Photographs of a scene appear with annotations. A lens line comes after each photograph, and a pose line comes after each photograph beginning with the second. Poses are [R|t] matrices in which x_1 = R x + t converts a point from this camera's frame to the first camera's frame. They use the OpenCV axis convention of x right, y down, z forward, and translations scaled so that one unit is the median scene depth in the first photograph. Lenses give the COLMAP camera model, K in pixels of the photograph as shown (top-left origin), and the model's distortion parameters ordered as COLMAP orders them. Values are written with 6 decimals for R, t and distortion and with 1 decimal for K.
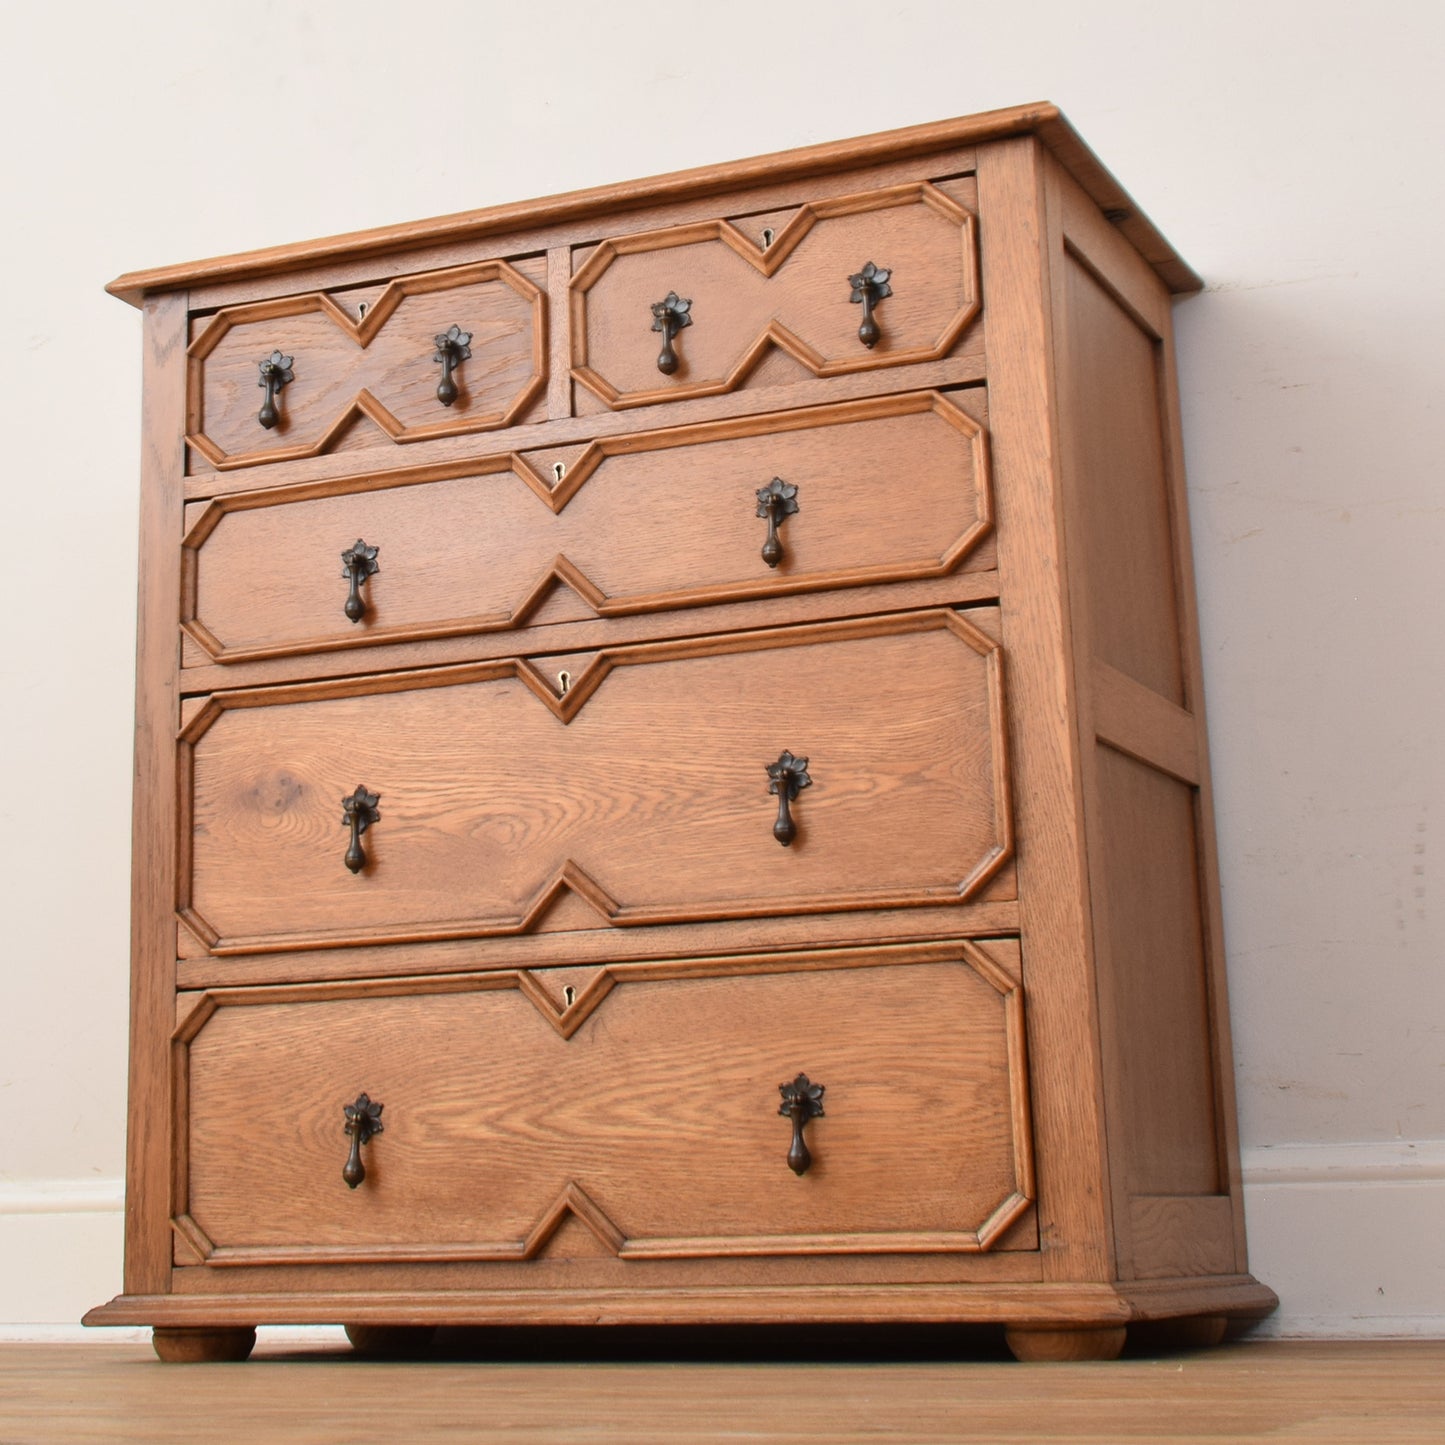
lens RADIAL K [[2809.6, 0, 600.7], [0, 2809.6, 467.6], [0, 0, 1]] dist [-0.020909, -0.003803]
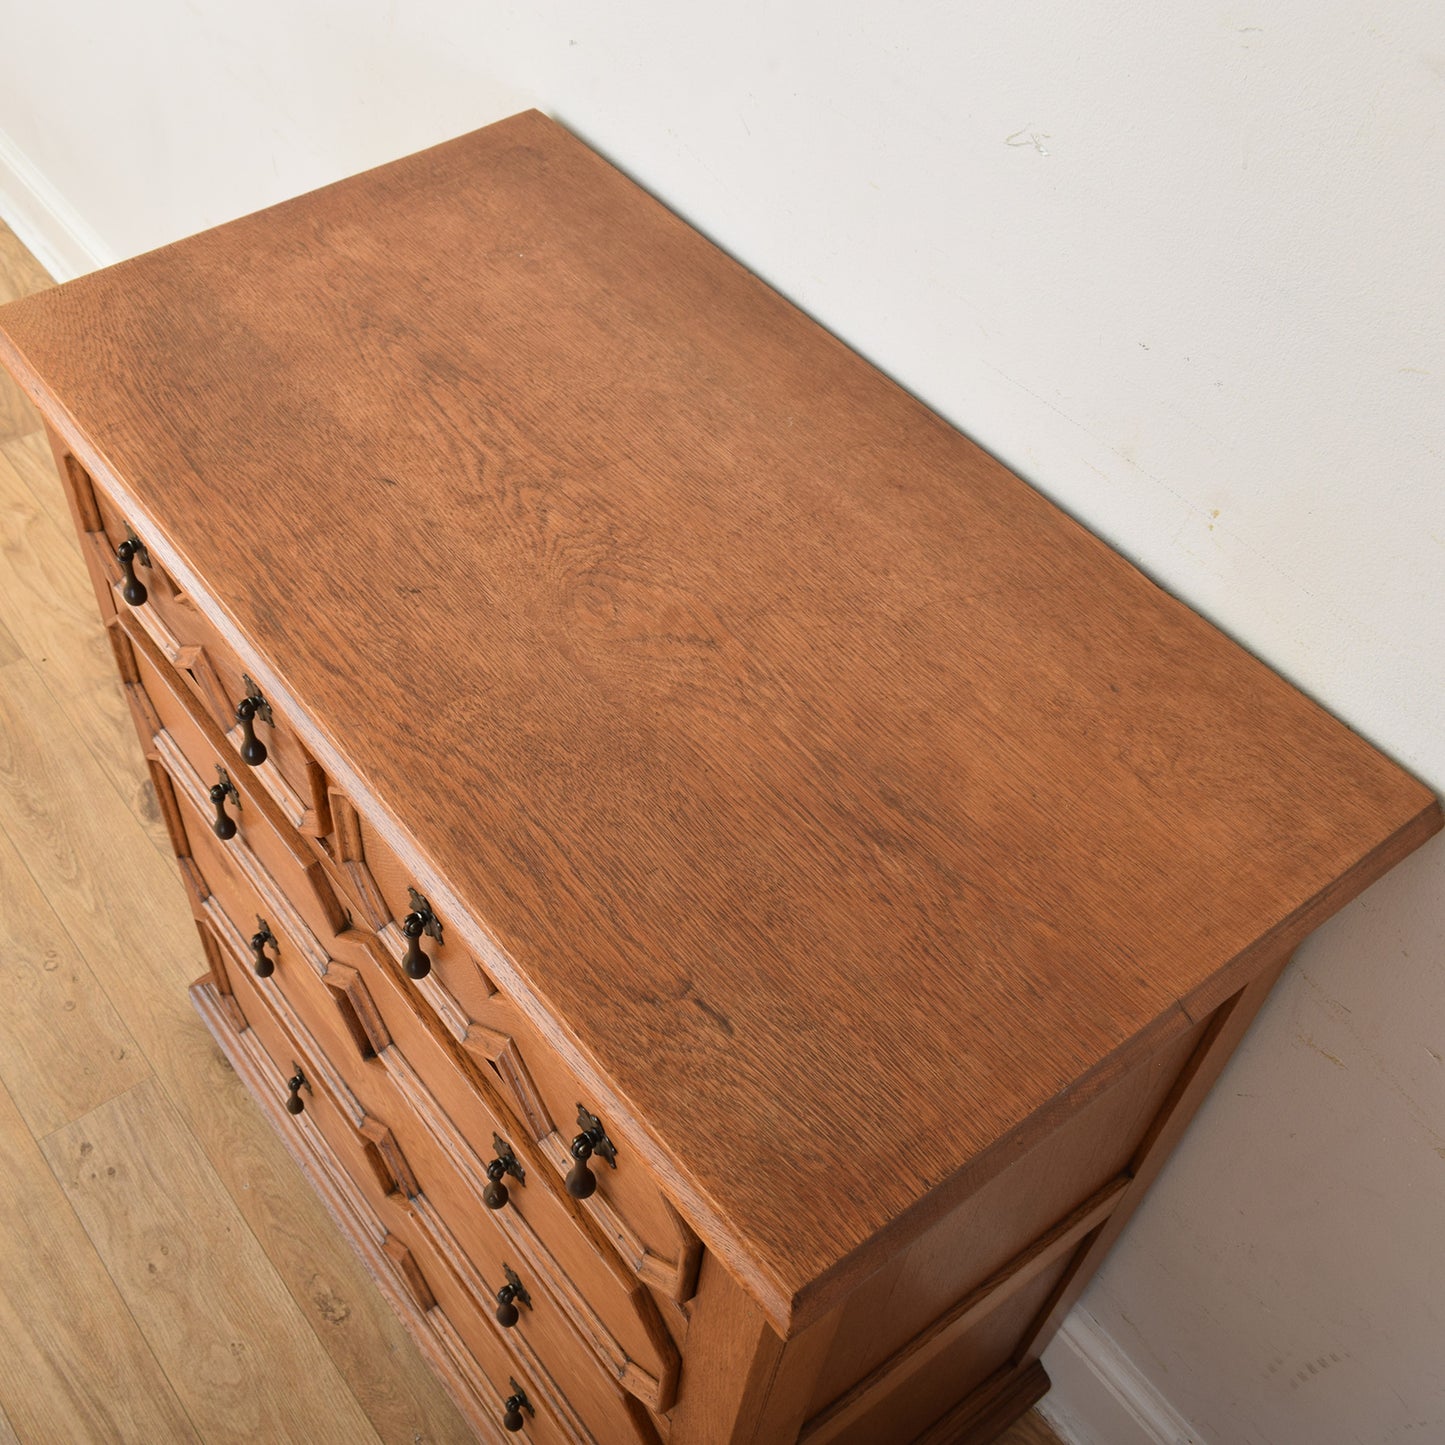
lens RADIAL K [[1657.6, 0, 630.0], [0, 1657.6, 717.3], [0, 0, 1]] dist [-0.018492, -0.009228]
pose [[0.881171, 0.391642, -0.264865, 0.169389], [0.072131, 0.442294, 0.893965, -0.468723], [0.467263, -0.806841, 0.361487, 0.939059]]
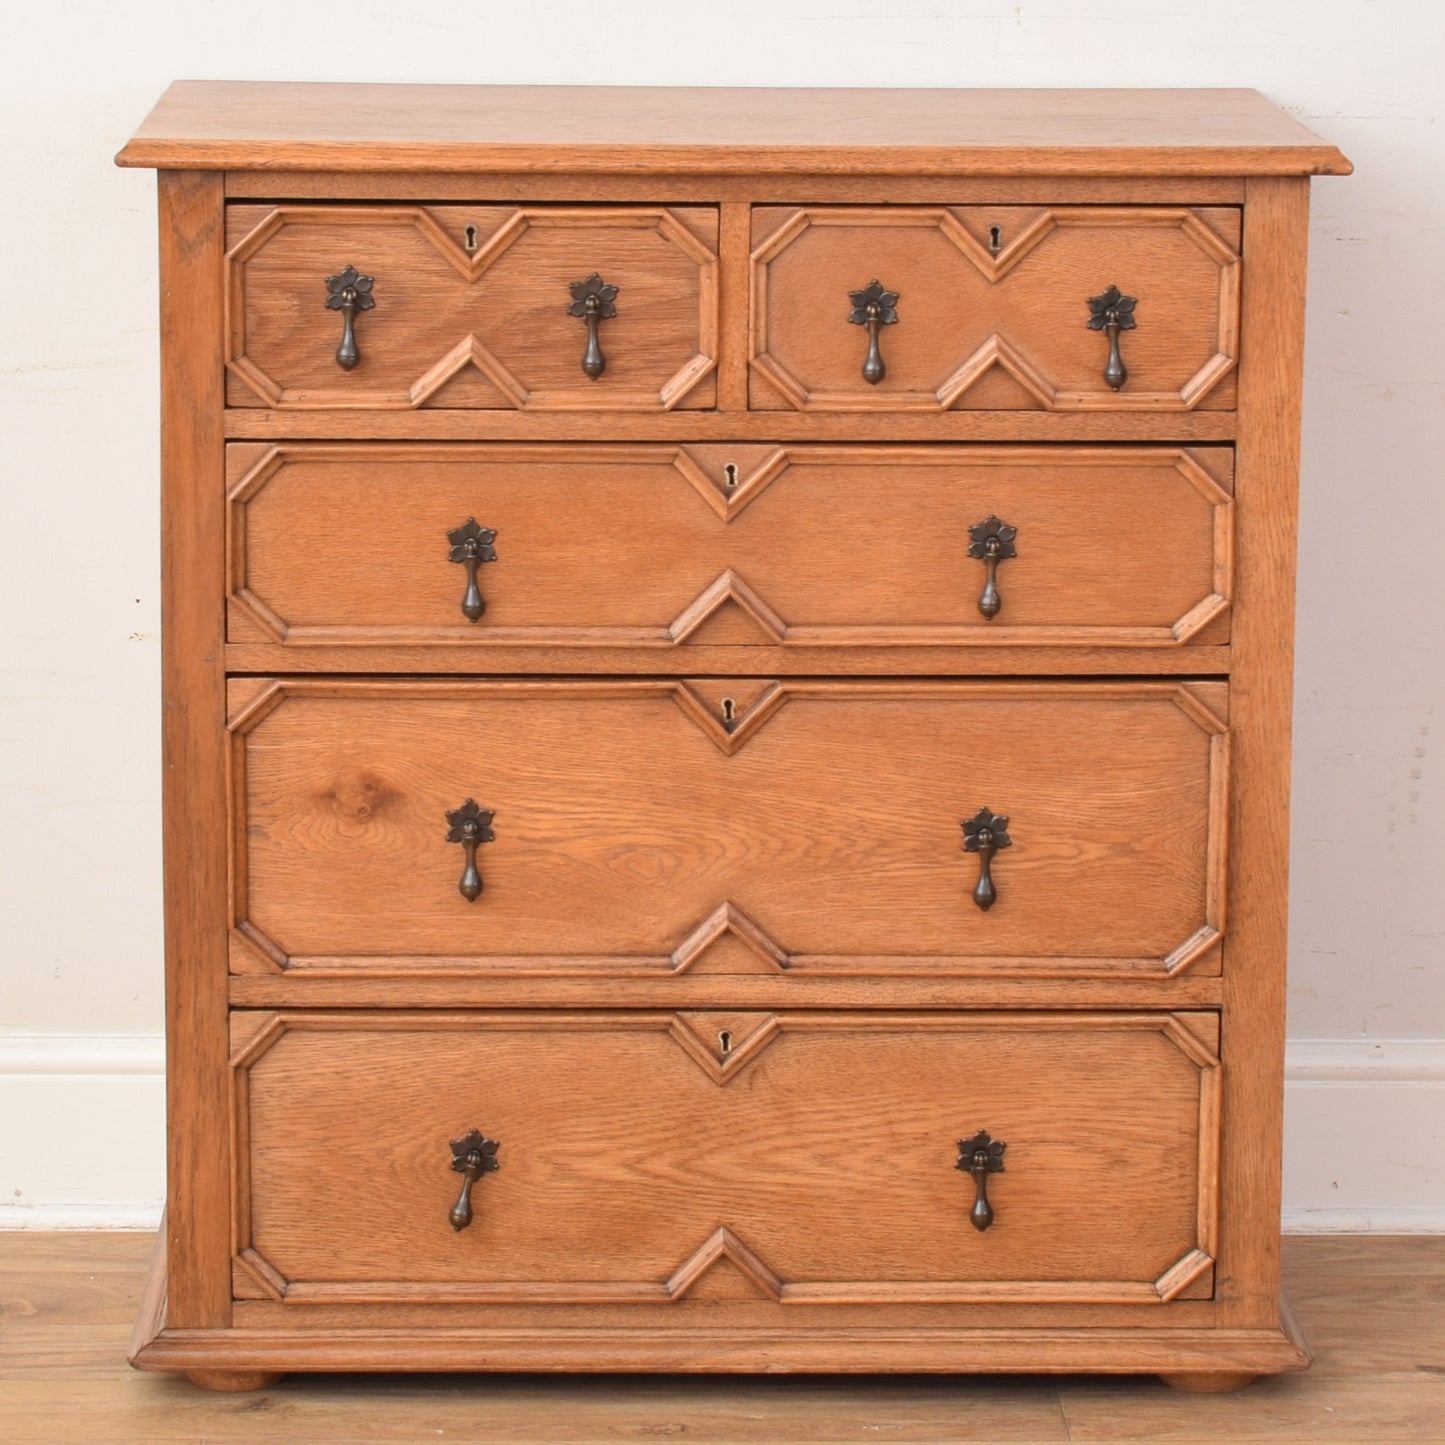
lens RADIAL K [[5291.1, 0, 722.7], [0, 5291.1, 587.7], [0, 0, 1]] dist [-0.029679, -0.298105]
pose [[0.892357, -0.048487, 0.448719, -0.788657], [-0.146148, 0.909601, 0.388929, -0.630966], [-0.427013, -0.412643, 0.804603, -0.360701]]
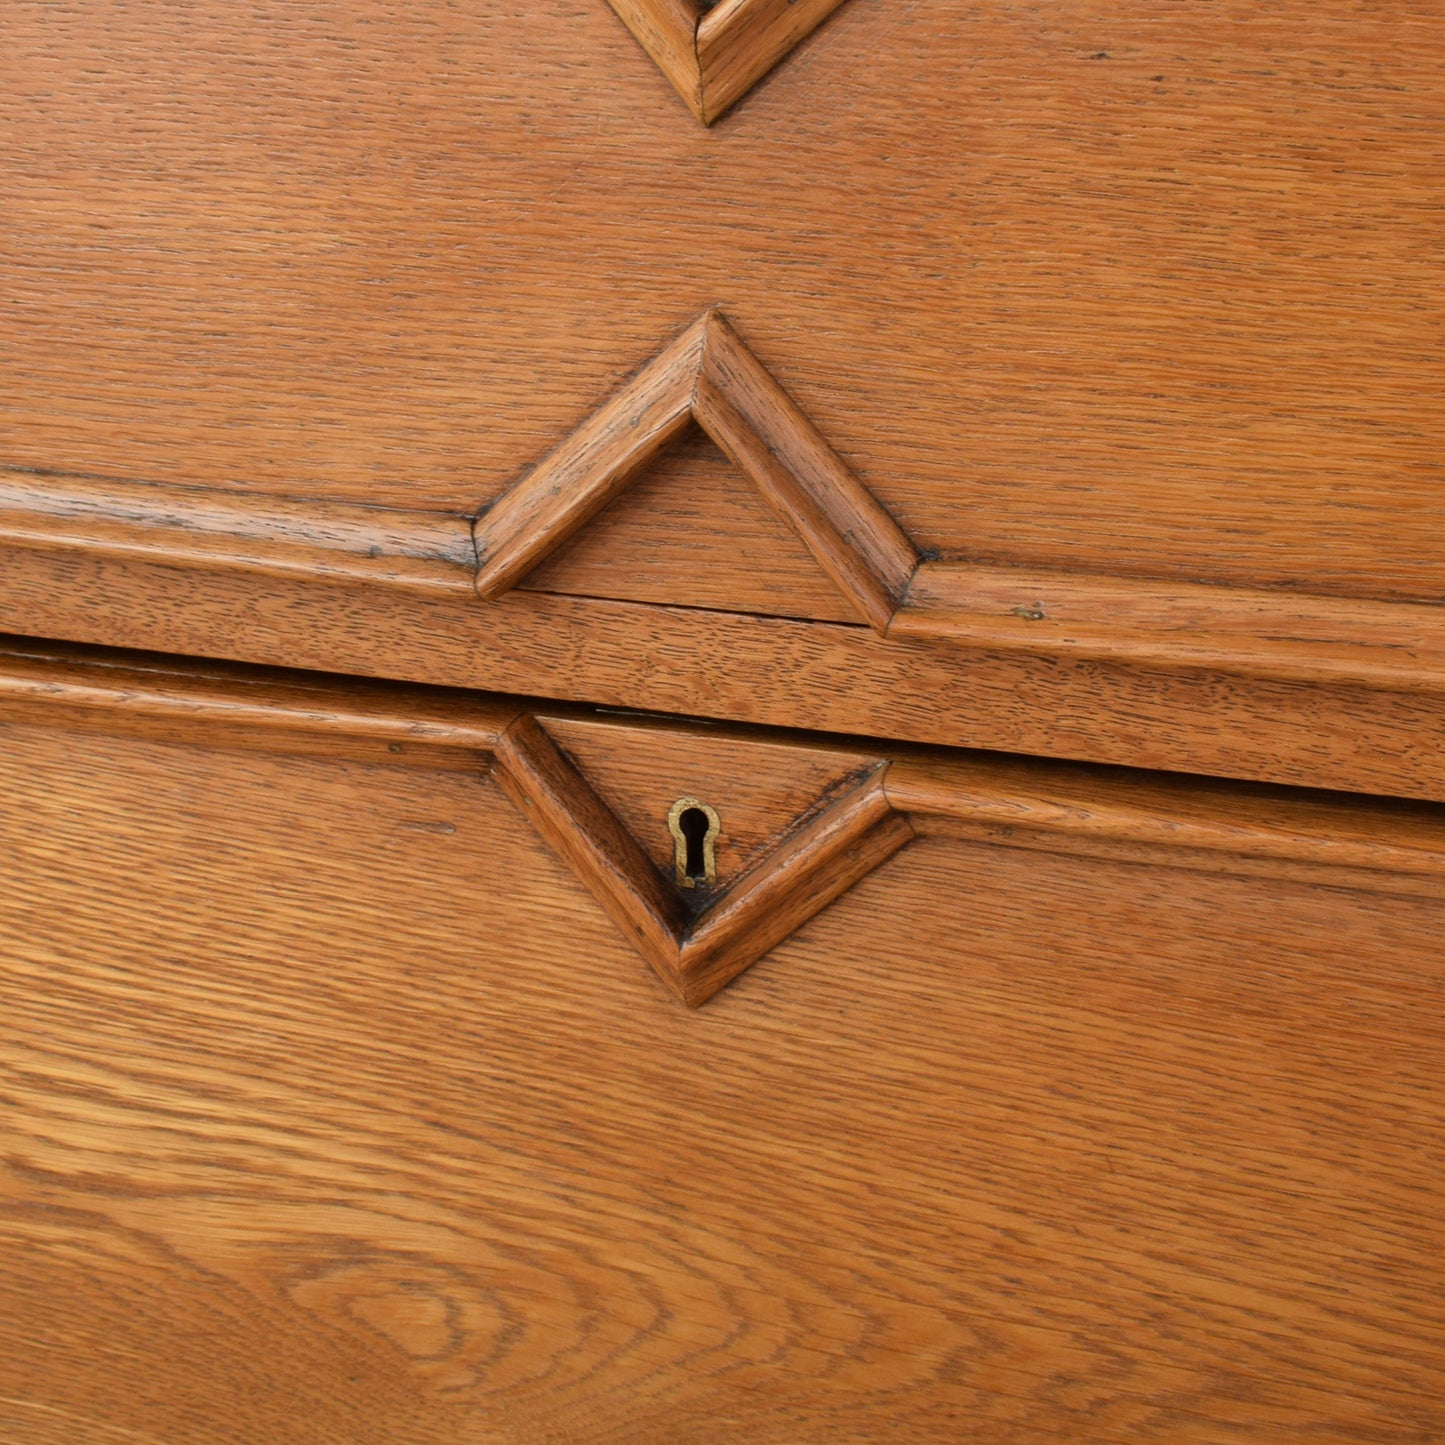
lens RADIAL K [[2469.1, 0, 722.5], [0, 2469.1, 643.6], [0, 0, 1]] dist [-0.017470, 0.042660]
pose [[0.978894, 0.007516, 0.204229, -0.055243], [-0.113351, 0.851492, 0.511970, -0.048990], [-0.170051, -0.524314, 0.834372, 0.840643]]
